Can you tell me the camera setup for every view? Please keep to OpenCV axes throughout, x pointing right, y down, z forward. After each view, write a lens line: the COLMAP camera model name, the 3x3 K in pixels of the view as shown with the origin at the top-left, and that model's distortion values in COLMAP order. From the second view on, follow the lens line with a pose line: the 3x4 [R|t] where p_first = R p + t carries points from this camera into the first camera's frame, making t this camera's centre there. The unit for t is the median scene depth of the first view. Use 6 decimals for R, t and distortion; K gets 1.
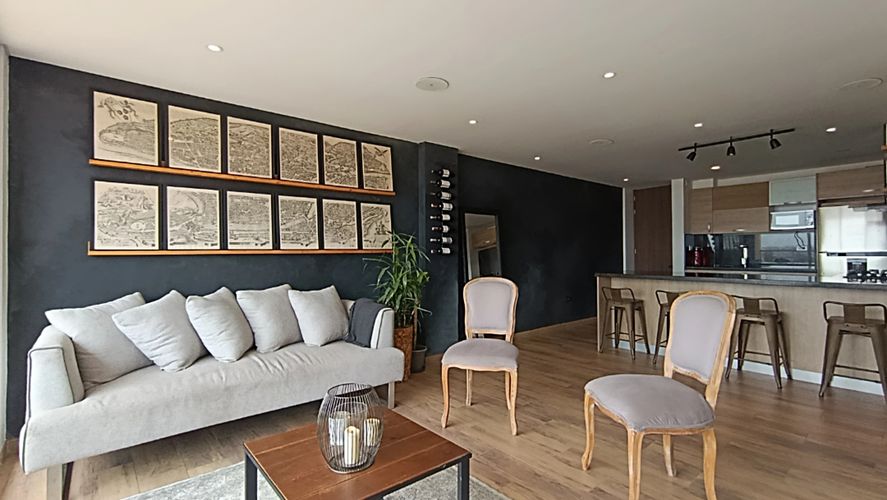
lens RADIAL K [[404.2, 0, 444.5], [0, 404.2, 250.3], [0, 0, 1]] dist [0.000544, 0.000344]
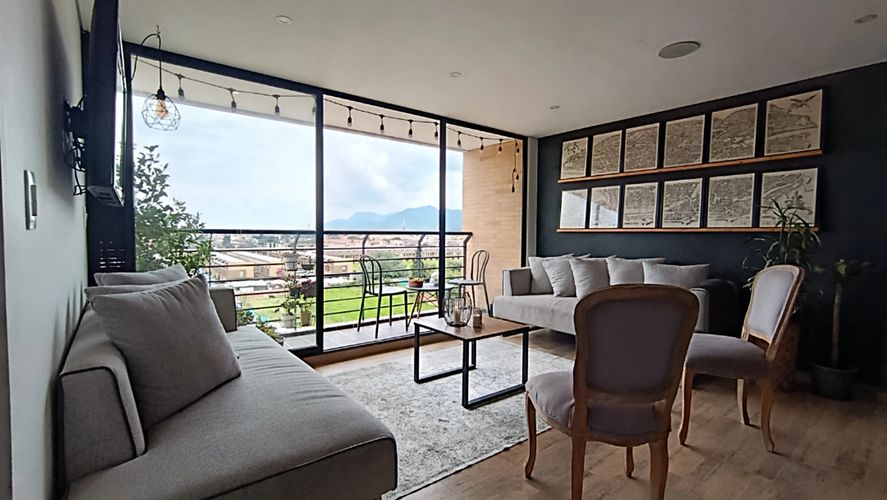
lens RADIAL K [[404.2, 0, 443.5], [0, 404.2, 248.8], [0, 0, 1]] dist [0.000544, 0.000344]
pose [[-0.031778, 0.038278, -0.998762, 0.753038], [-0.010598, 0.999197, 0.038632, 0.018790], [0.999439, 0.011813, -0.031347, 0.391867]]
